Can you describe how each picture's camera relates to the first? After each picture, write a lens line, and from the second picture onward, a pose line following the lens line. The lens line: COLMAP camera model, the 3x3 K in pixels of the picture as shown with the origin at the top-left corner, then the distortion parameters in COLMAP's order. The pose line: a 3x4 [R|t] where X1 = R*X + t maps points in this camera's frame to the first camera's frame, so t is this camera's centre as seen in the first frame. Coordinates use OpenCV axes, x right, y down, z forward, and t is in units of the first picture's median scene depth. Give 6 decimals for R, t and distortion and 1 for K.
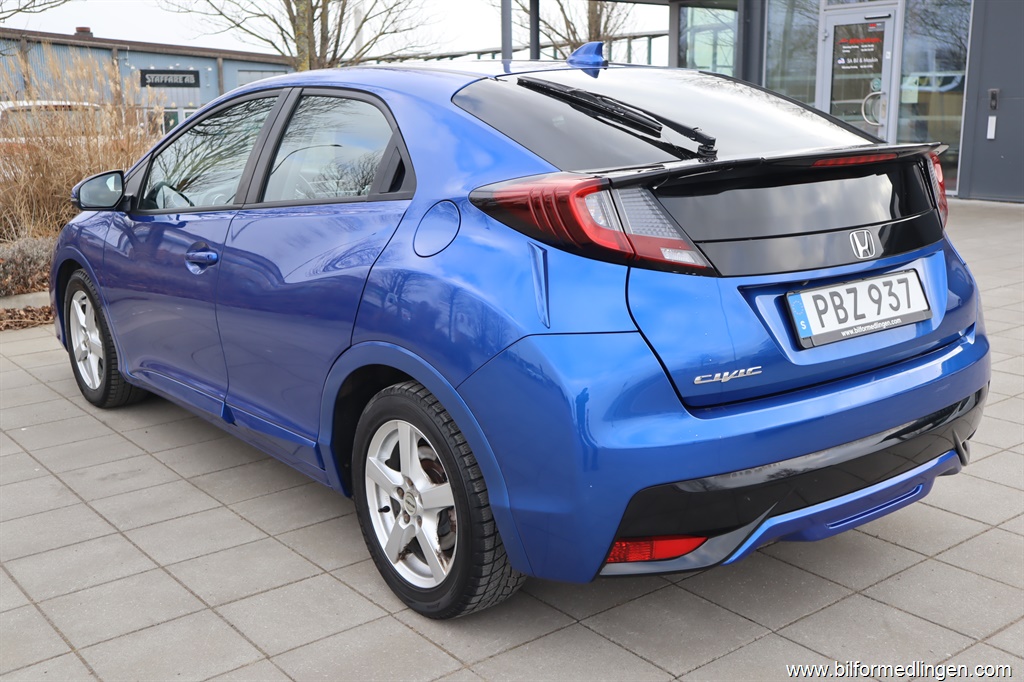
lens RADIAL K [[1109.6, 0, 512.0], [0, 1109.6, 341.0], [0, 0, 1]] dist [0.053222, -0.009226]
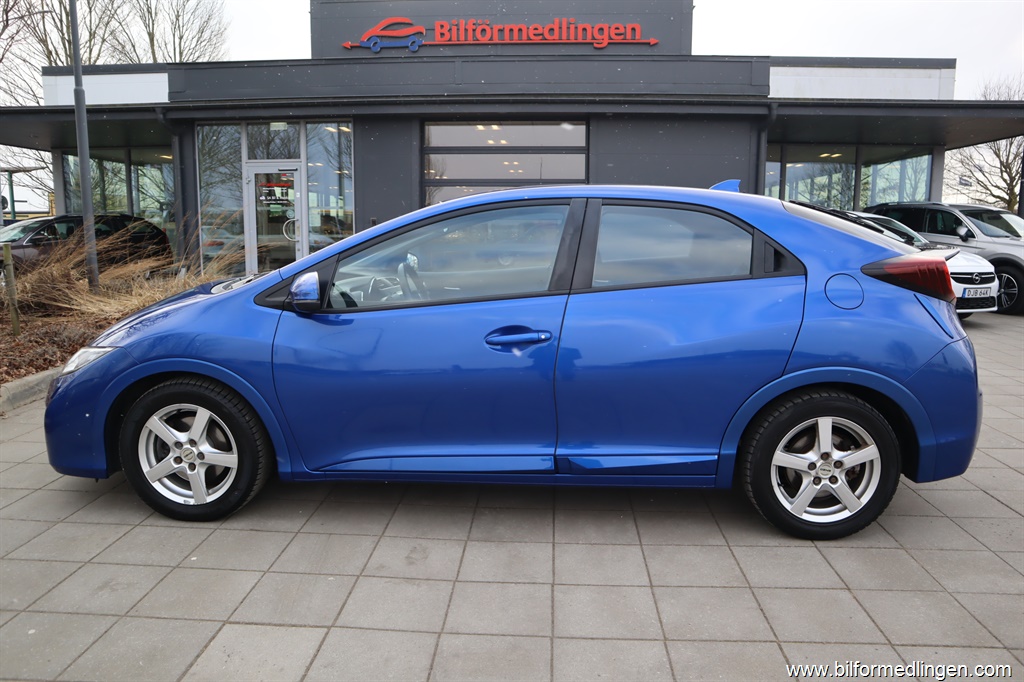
lens RADIAL K [[761.1, 0, 512.0], [0, 761.1, 341.0], [0, 0, 1]] dist [-0.099899, 0.078855]
pose [[0.662663, -0.104030, 0.741658, -1.022974], [0.151192, 0.988498, 0.003565, -0.089666], [-0.733498, 0.109771, 0.670769, 0.551070]]
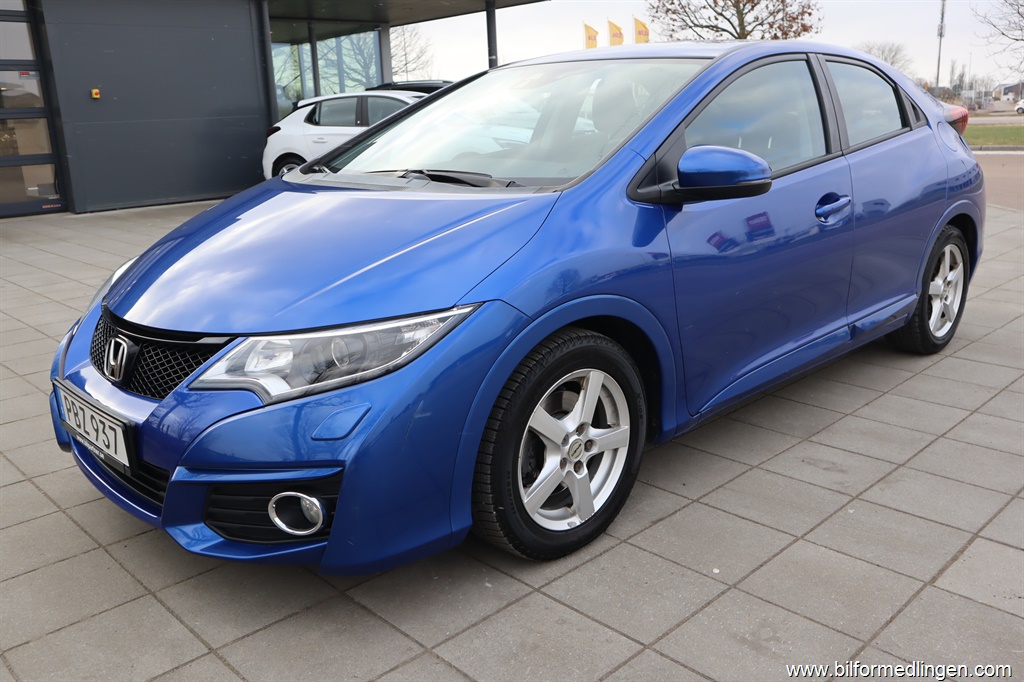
lens RADIAL K [[872.1, 0, 512.0], [0, 872.1, 341.0], [0, 0, 1]] dist [-0.034504, 0.002472]
pose [[-0.110342, -0.245021, 0.963218, -1.265883], [0.244987, 0.932528, 0.265279, -0.294921], [-0.963227, 0.265247, -0.042870, 1.604340]]
